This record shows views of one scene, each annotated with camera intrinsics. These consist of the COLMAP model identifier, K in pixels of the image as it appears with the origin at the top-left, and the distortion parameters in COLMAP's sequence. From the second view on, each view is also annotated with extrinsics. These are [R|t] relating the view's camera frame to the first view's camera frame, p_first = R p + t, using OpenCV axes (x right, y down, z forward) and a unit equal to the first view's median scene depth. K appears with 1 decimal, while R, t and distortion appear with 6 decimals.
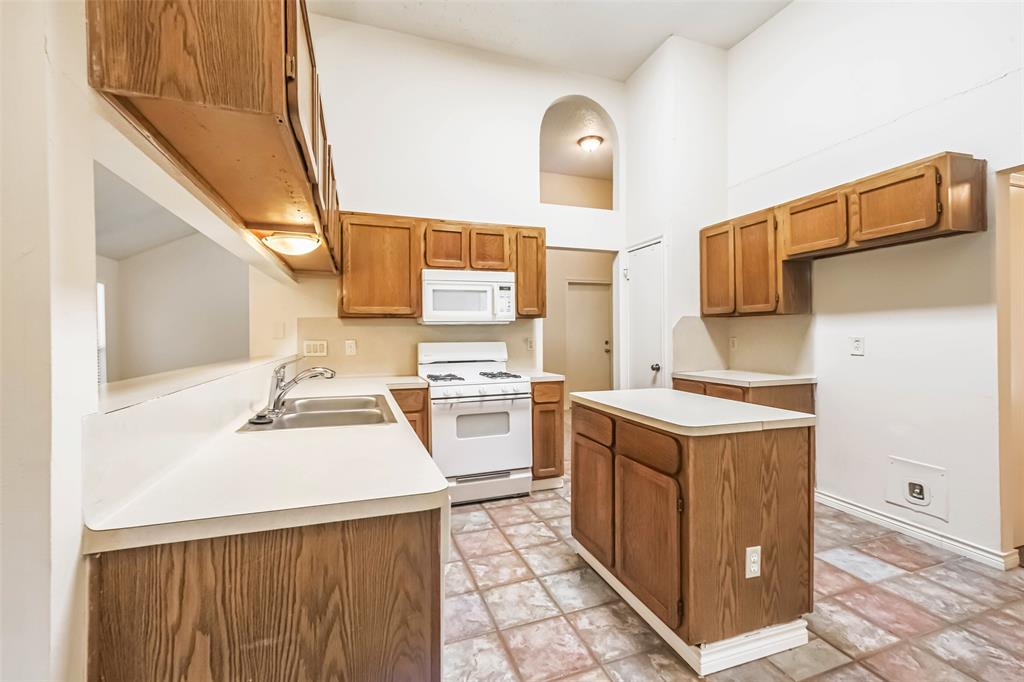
lens RADIAL K [[432.6, 0, 510.3], [0, 432.6, 336.0], [0, 0, 1]] dist [-0.013175, -0.000179]
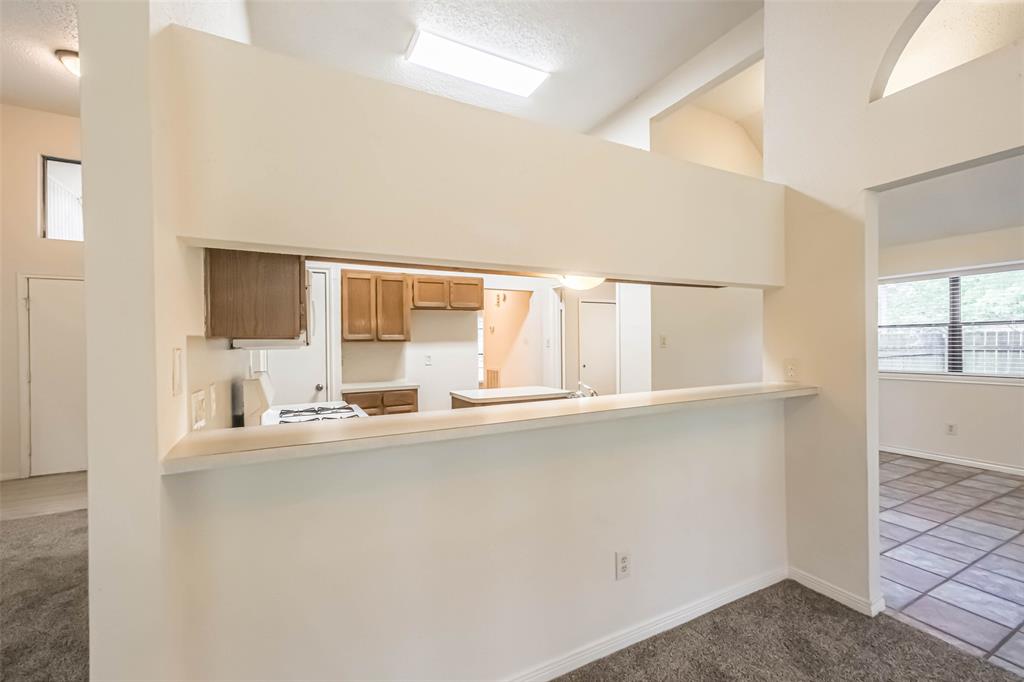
lens RADIAL K [[432.6, 0, 514.7], [0, 432.6, 344.7], [0, 0, 1]] dist [-0.013175, -0.000179]
pose [[-0.133173, 0.006820, 0.991069, -0.894667], [0.012048, 0.999914, -0.005262, -0.023698], [-0.991020, 0.011239, -0.133243, 0.722624]]
